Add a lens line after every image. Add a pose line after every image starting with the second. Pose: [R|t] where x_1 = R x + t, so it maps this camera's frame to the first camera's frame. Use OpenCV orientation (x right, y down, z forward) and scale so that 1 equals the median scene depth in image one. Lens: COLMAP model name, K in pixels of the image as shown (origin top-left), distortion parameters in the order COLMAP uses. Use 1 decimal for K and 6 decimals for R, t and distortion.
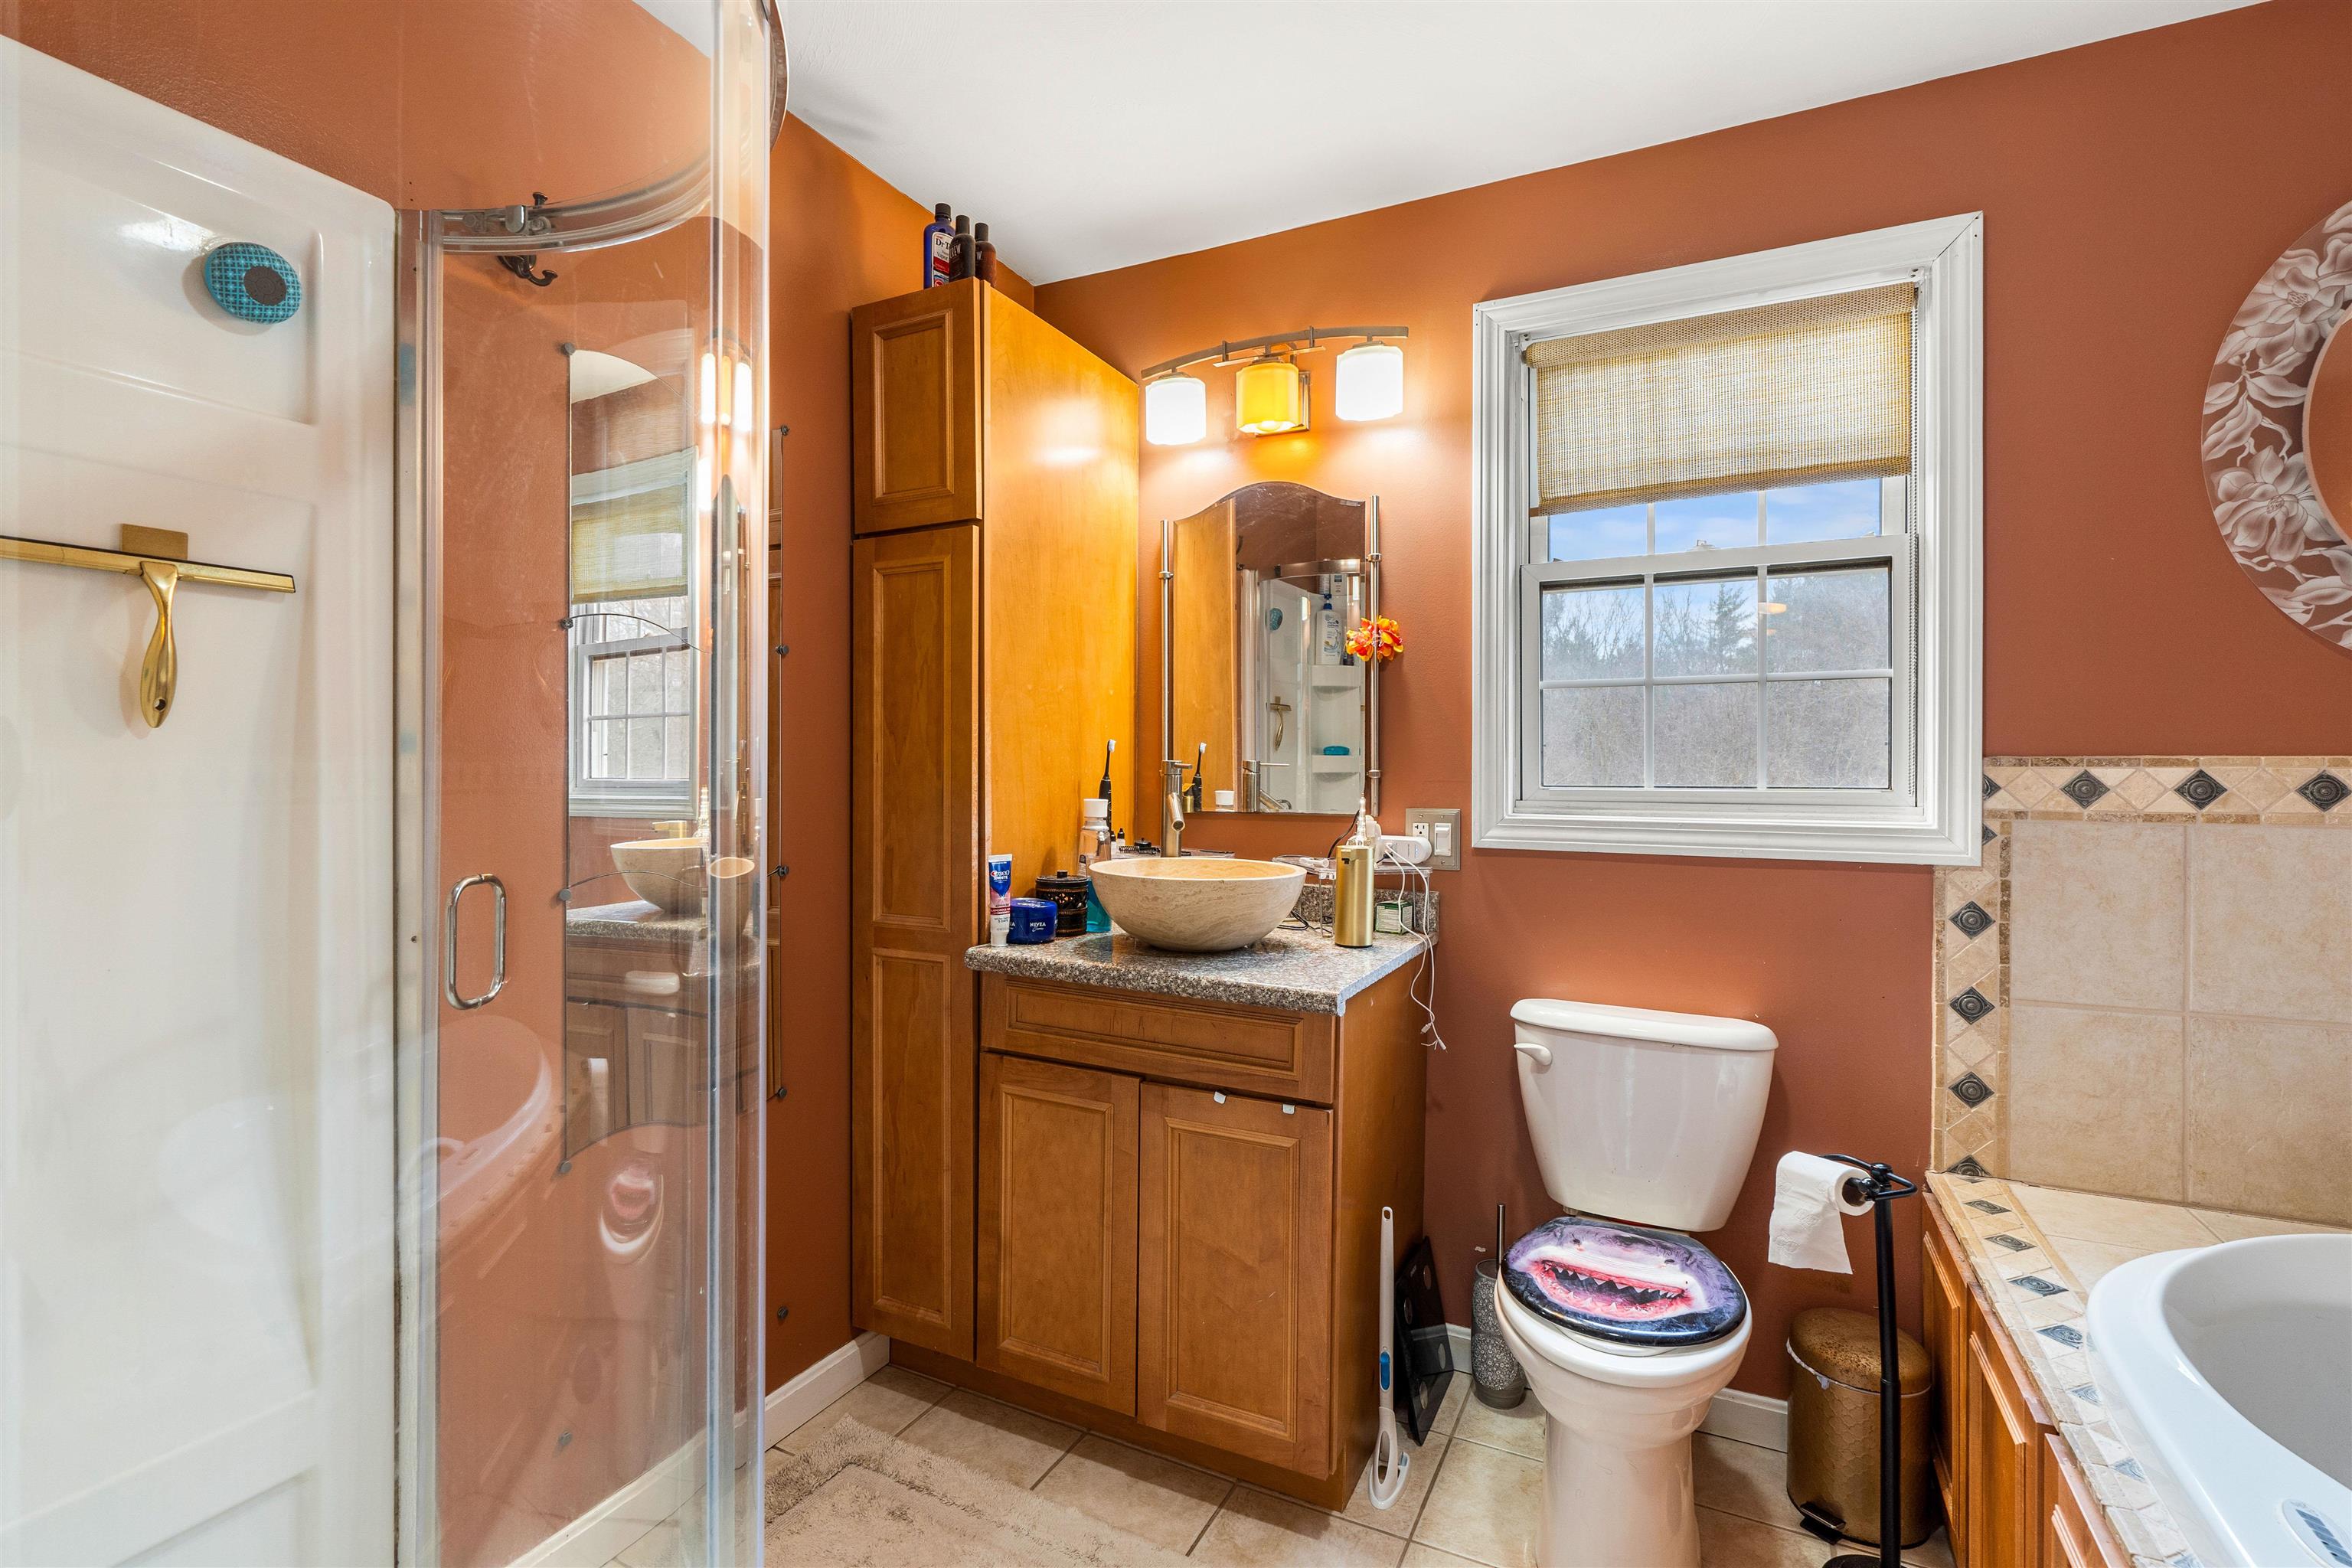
lens RADIAL K [[1076.7, 0, 1179.4], [0, 1076.7, 774.9], [0, 0, 1]] dist [-0.012576, 0.004779]
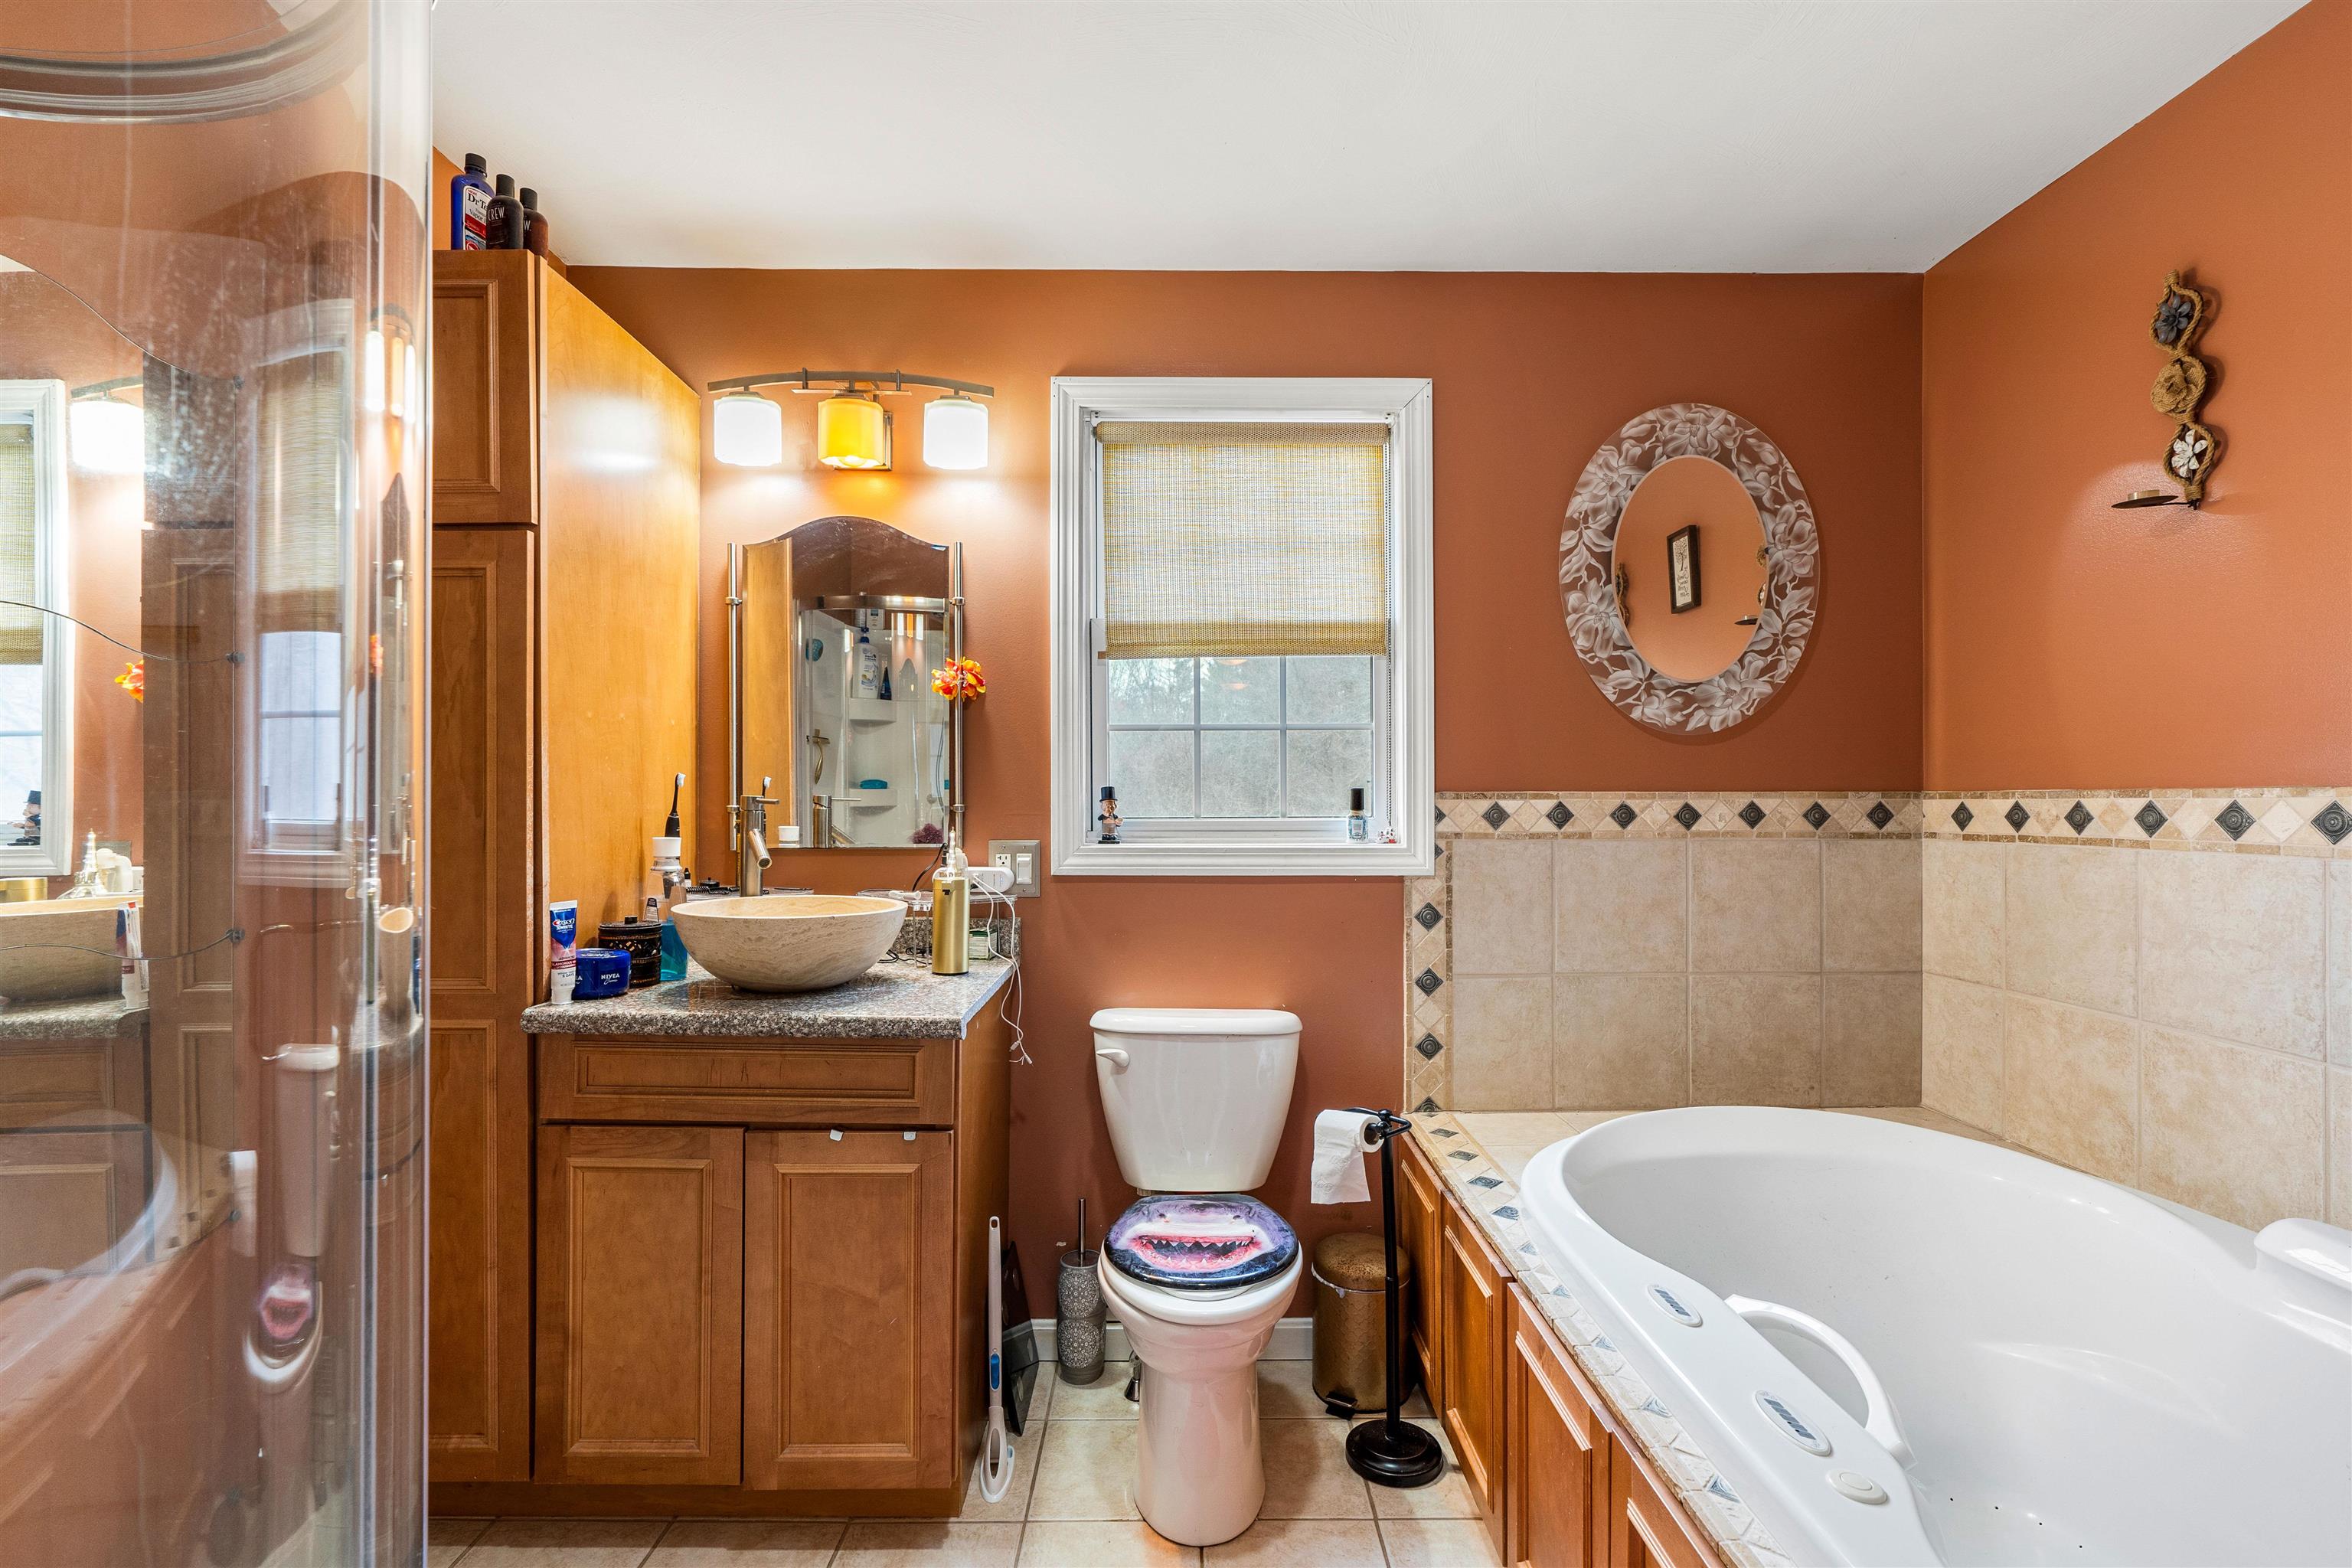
lens RADIAL K [[1062.0, 0, 1182.8], [0, 1062.0, 800.7], [0, 0, 1]] dist [-0.013110, 0.005642]
pose [[0.889602, -0.003823, 0.456721, -0.119113], [0.006749, 0.999966, -0.004775, -0.002119], [-0.456687, 0.007330, 0.889597, -0.019009]]
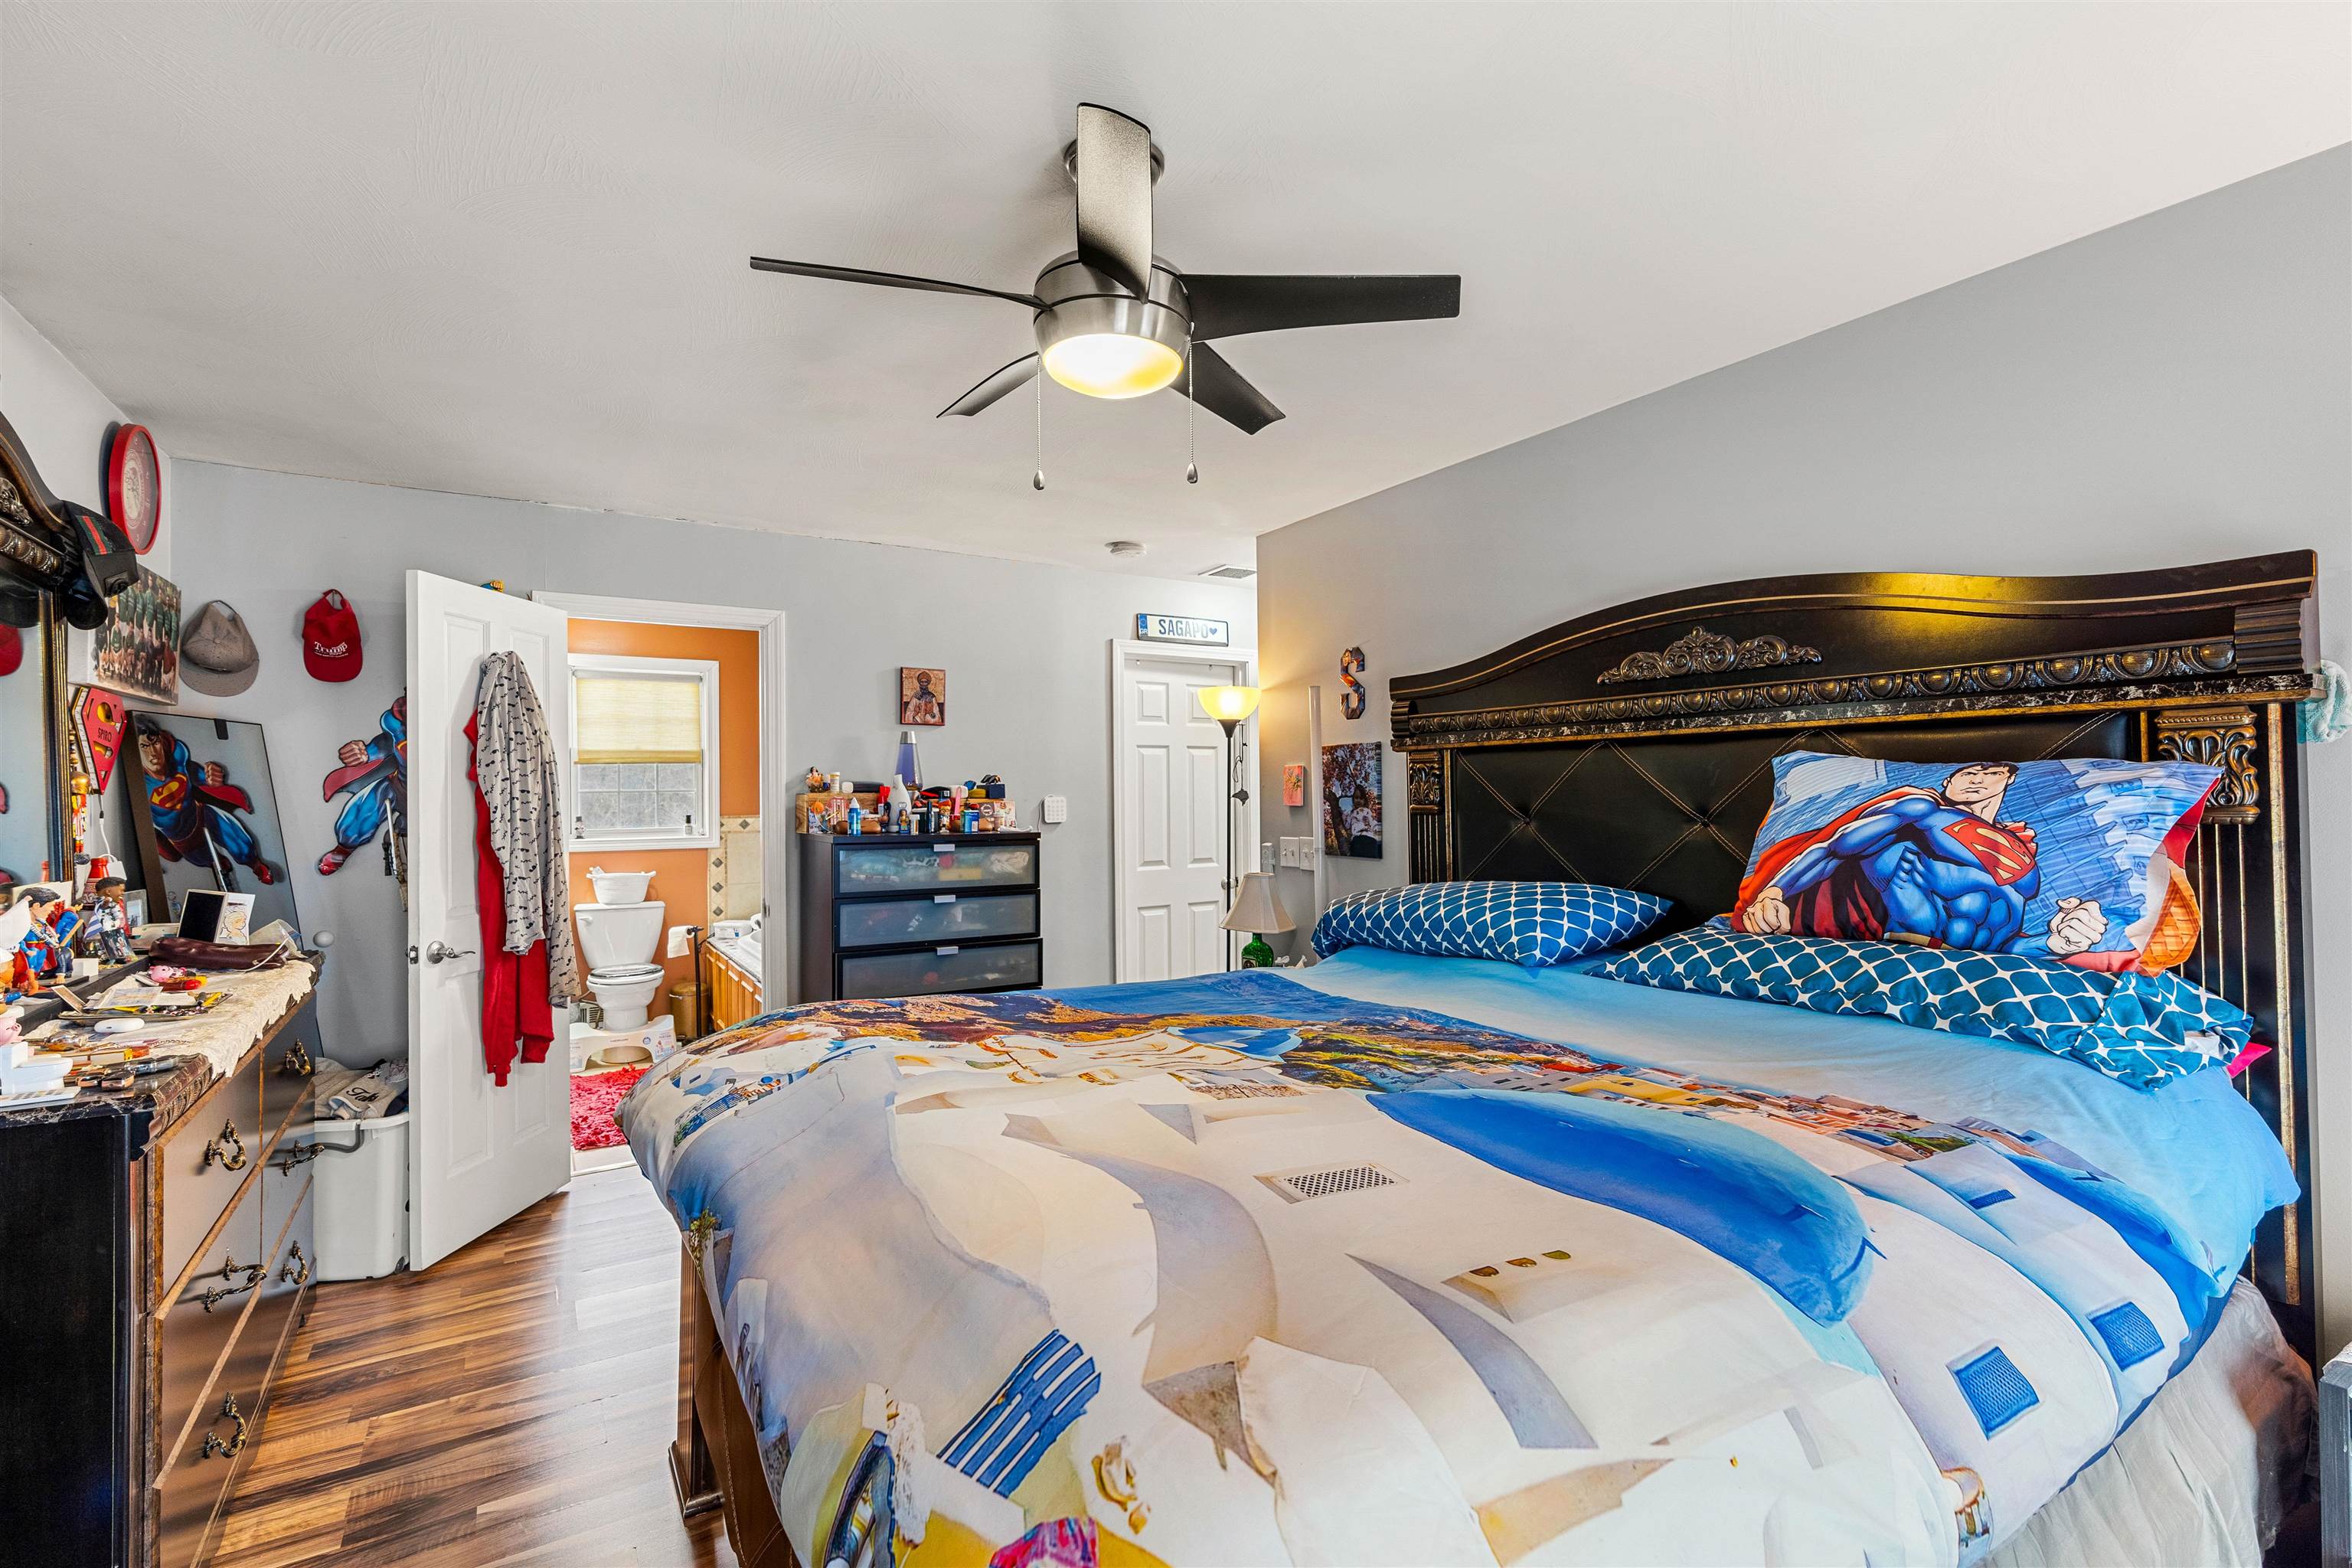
lens RADIAL K [[1055.5, 0, 1186.0], [0, 1055.5, 785.8], [0, 0, 1]] dist [-0.013539, 0.005972]
pose [[0.514563, -0.000865, 0.857452, -1.397661], [0.013604, 0.999882, -0.007155, -0.068933], [-0.857345, 0.015346, 0.514514, -2.050934]]
